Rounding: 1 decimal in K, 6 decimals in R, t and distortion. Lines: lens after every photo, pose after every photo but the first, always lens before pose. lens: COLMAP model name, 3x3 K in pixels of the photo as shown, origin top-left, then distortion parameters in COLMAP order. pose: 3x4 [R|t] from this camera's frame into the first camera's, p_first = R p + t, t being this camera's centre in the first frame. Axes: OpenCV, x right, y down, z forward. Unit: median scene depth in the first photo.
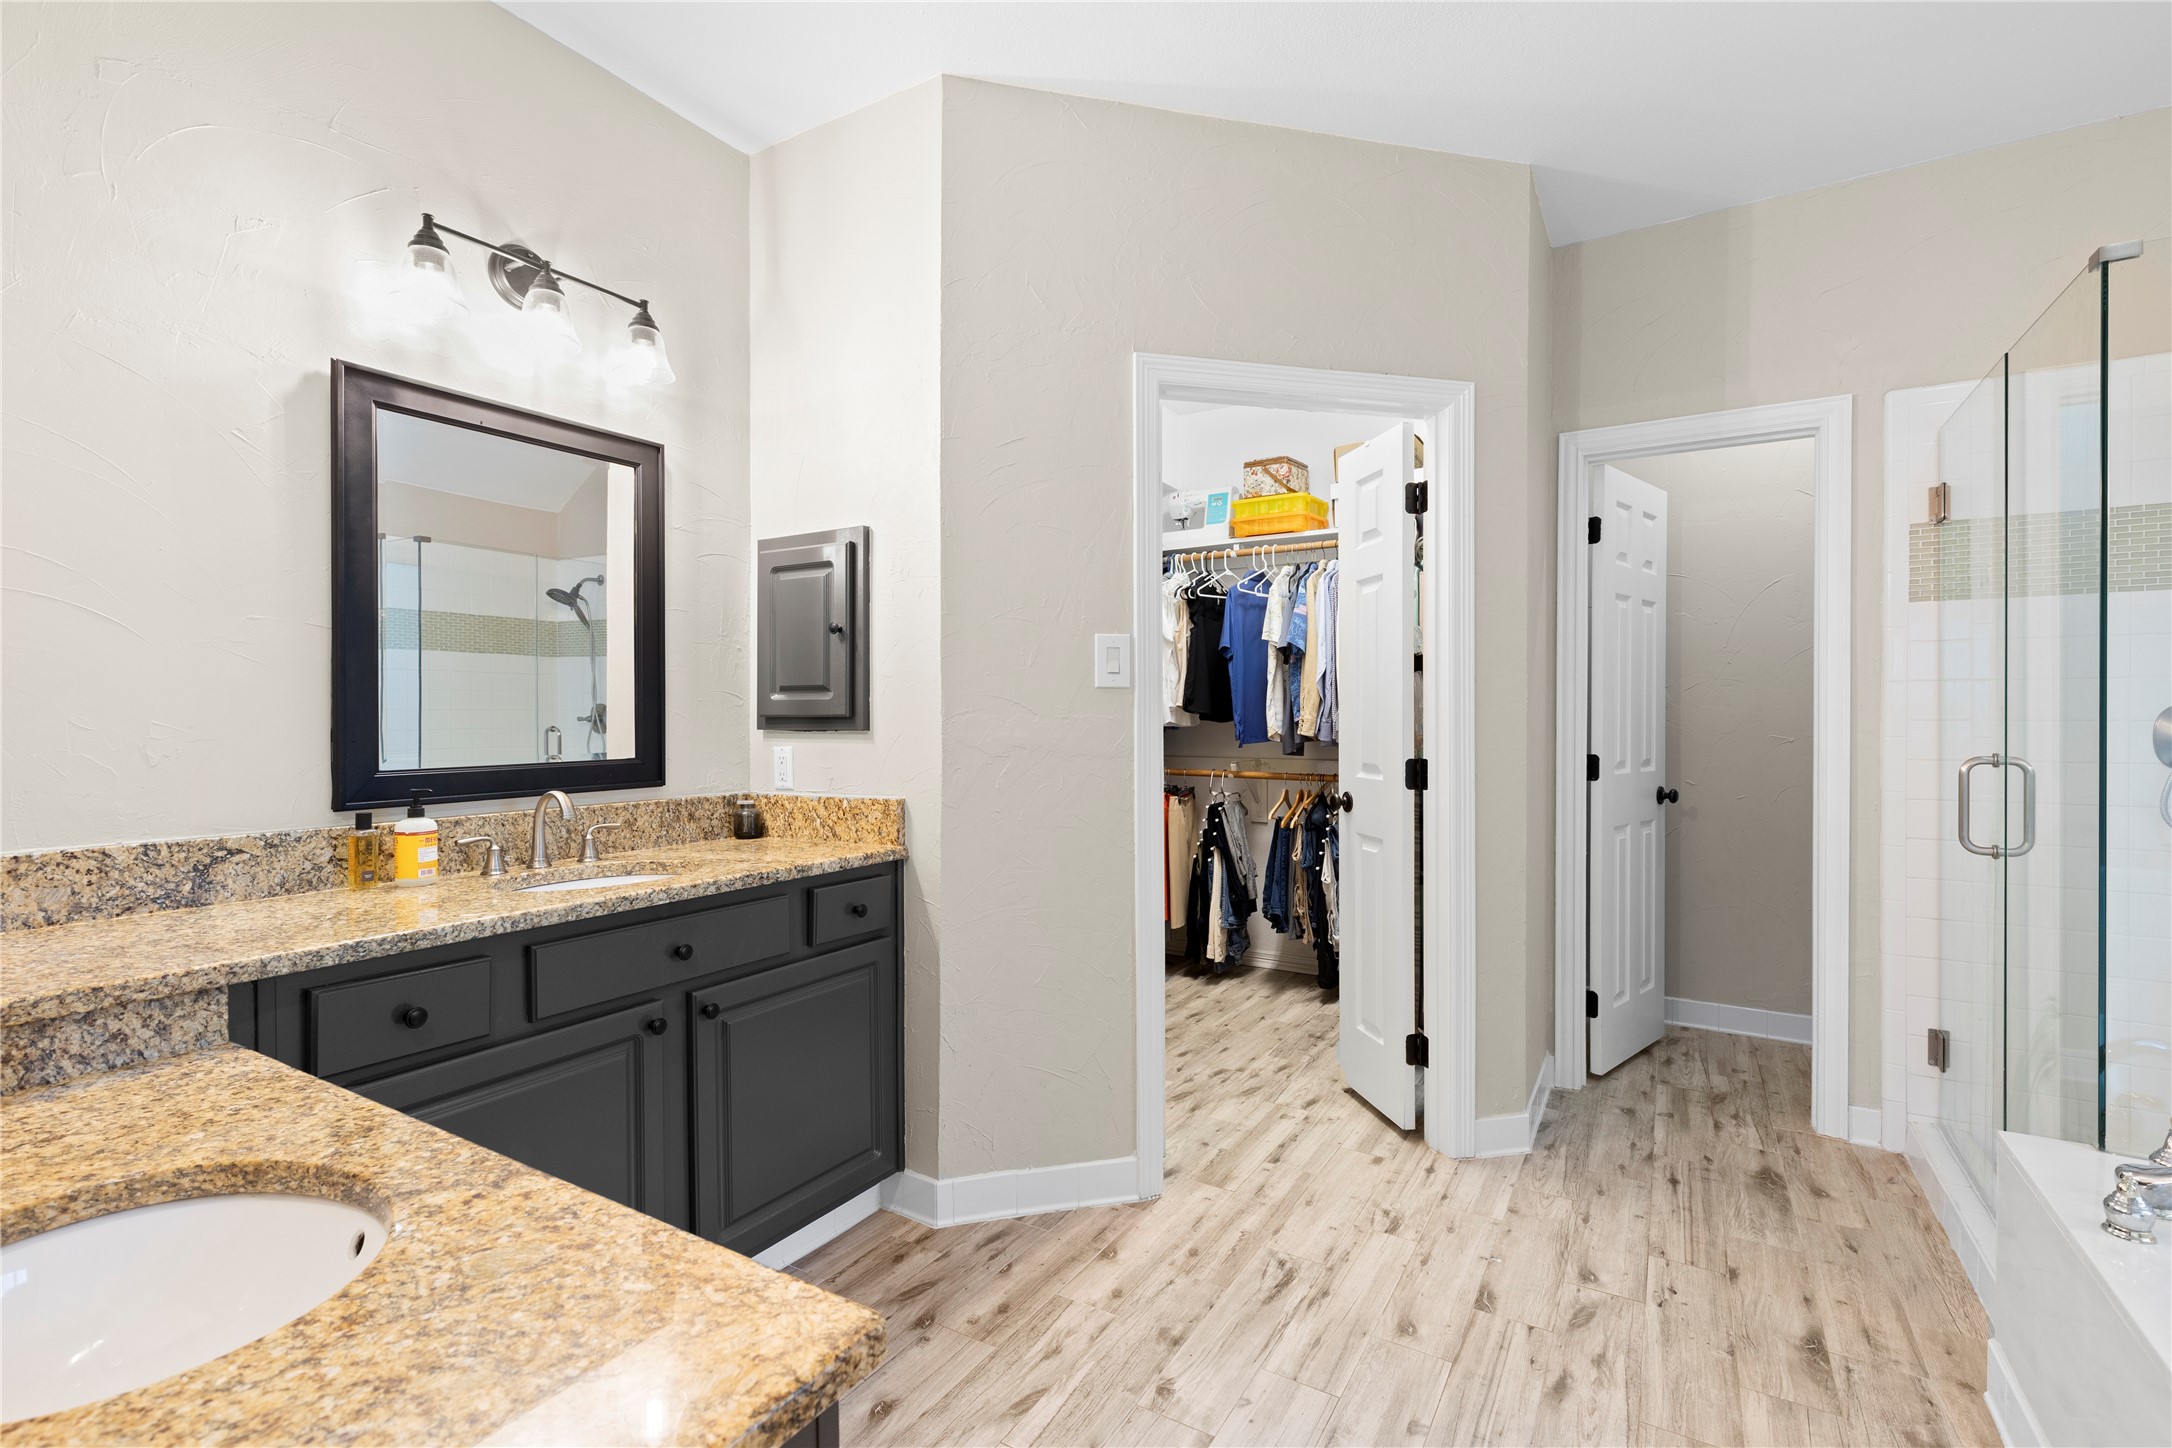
lens RADIAL K [[978.3, 0, 1091.3], [0, 978.3, 725.7], [0, 0, 1]] dist [0.004531, 0.000100]
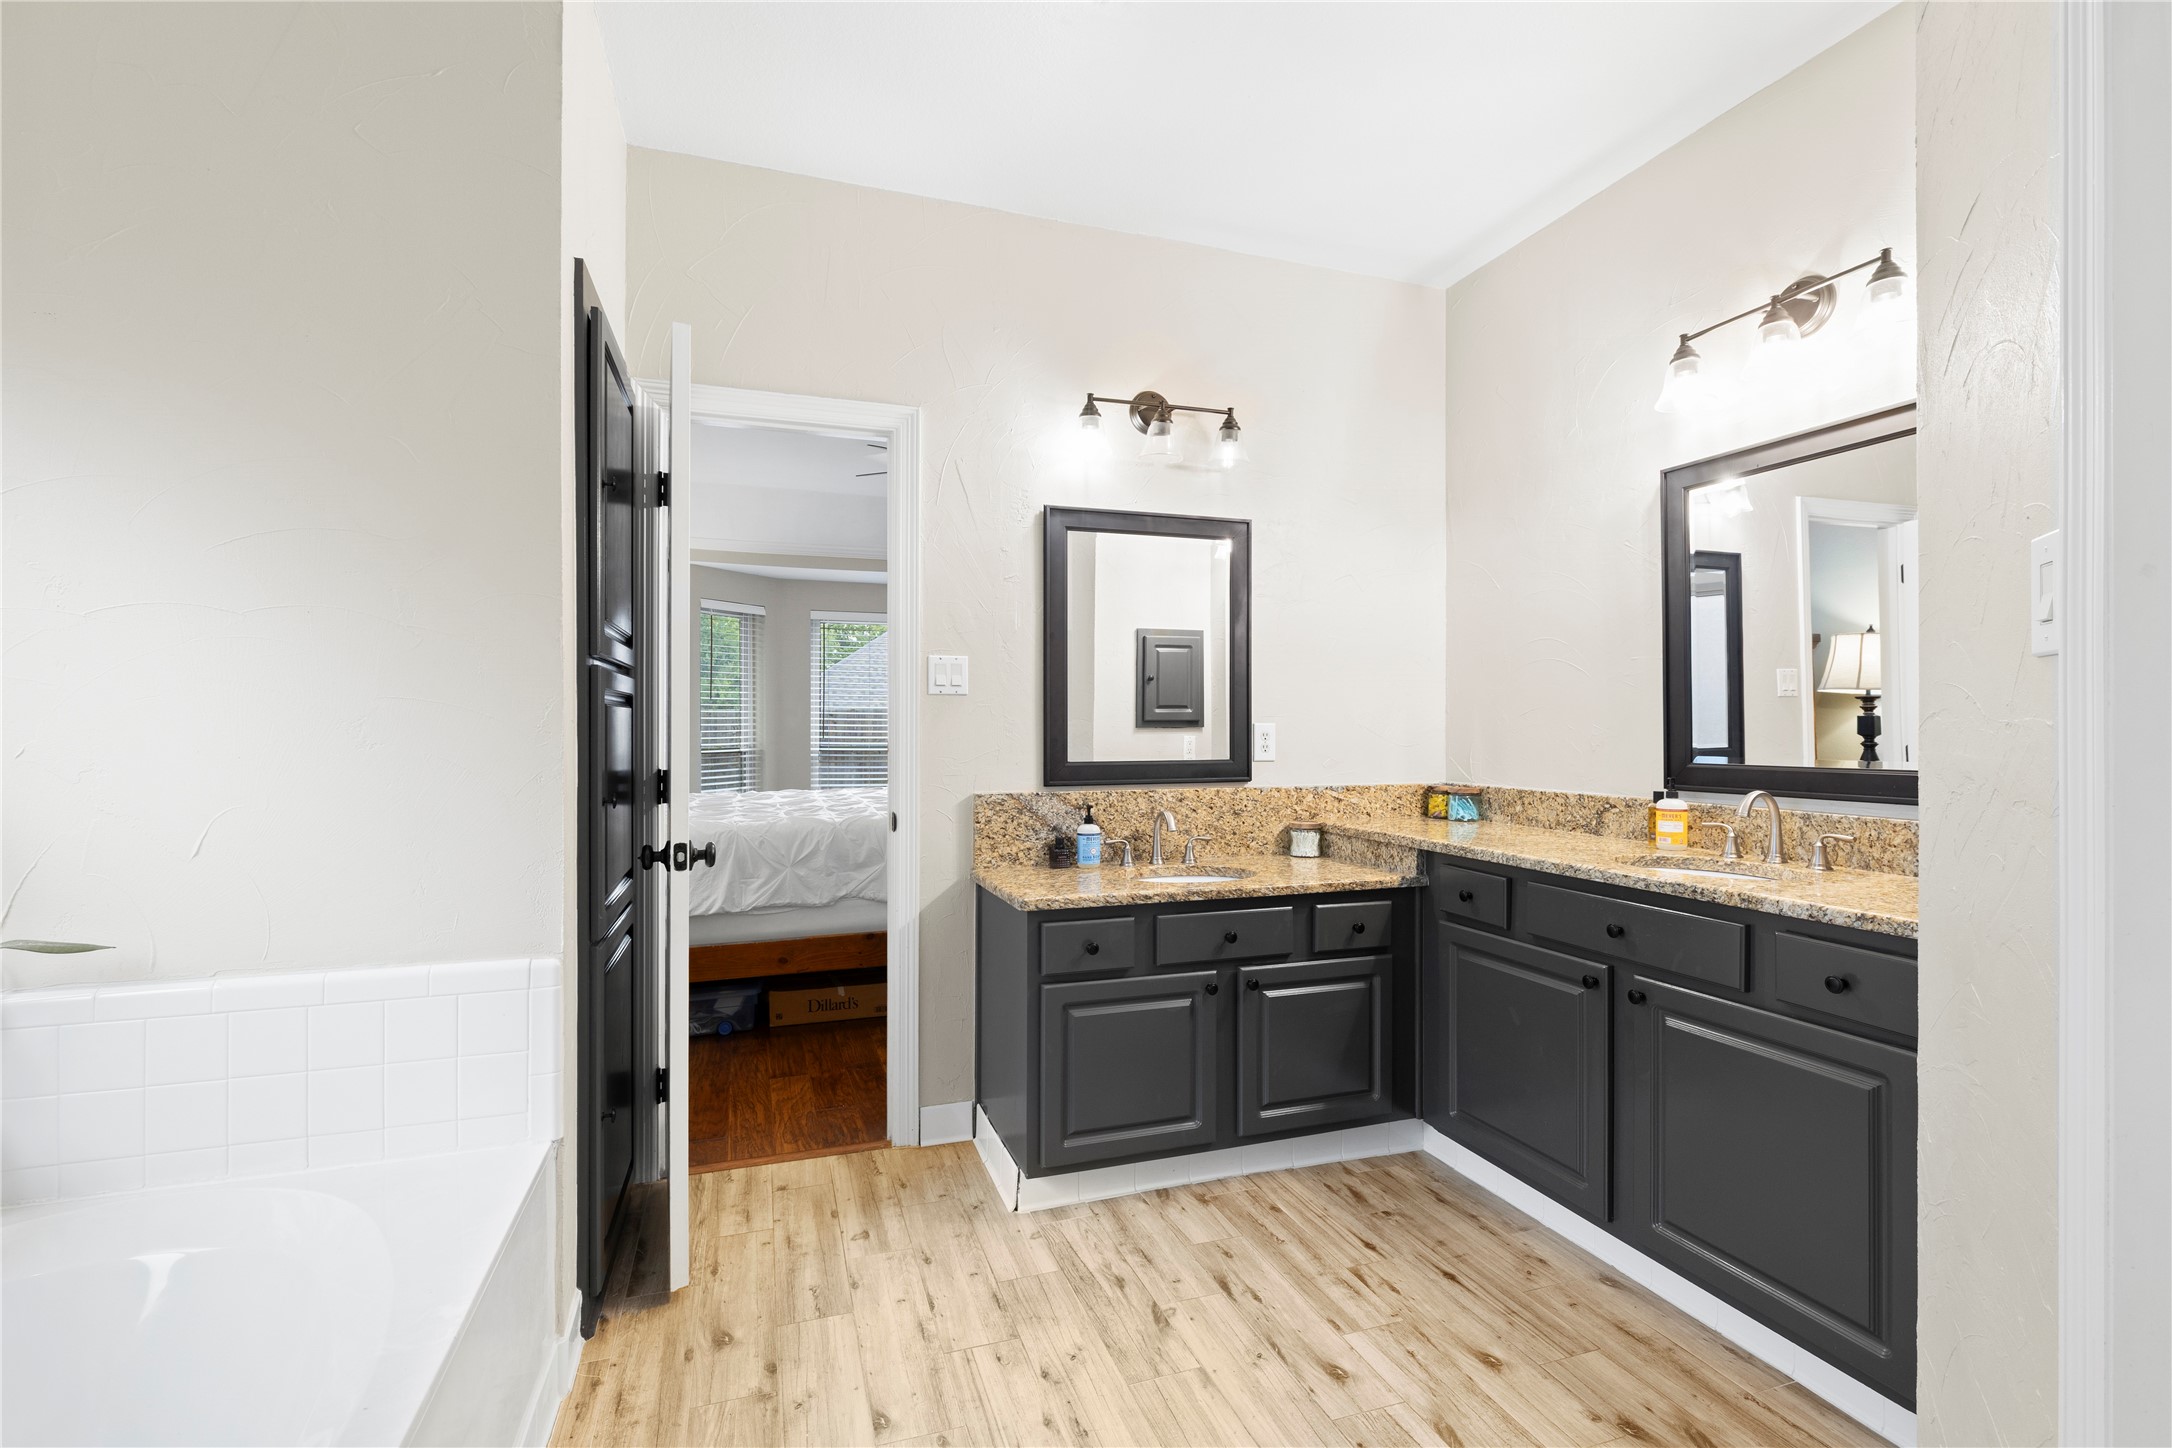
lens RADIAL K [[978.3, 0, 1086.4], [0, 978.3, 718.6], [0, 0, 1]] dist [0.004531, 0.000100]
pose [[-0.640638, -0.001922, -0.767841, 0.882205], [-0.005754, 0.999981, 0.002297, -0.013878], [0.767821, 0.005890, -0.640637, 1.308339]]
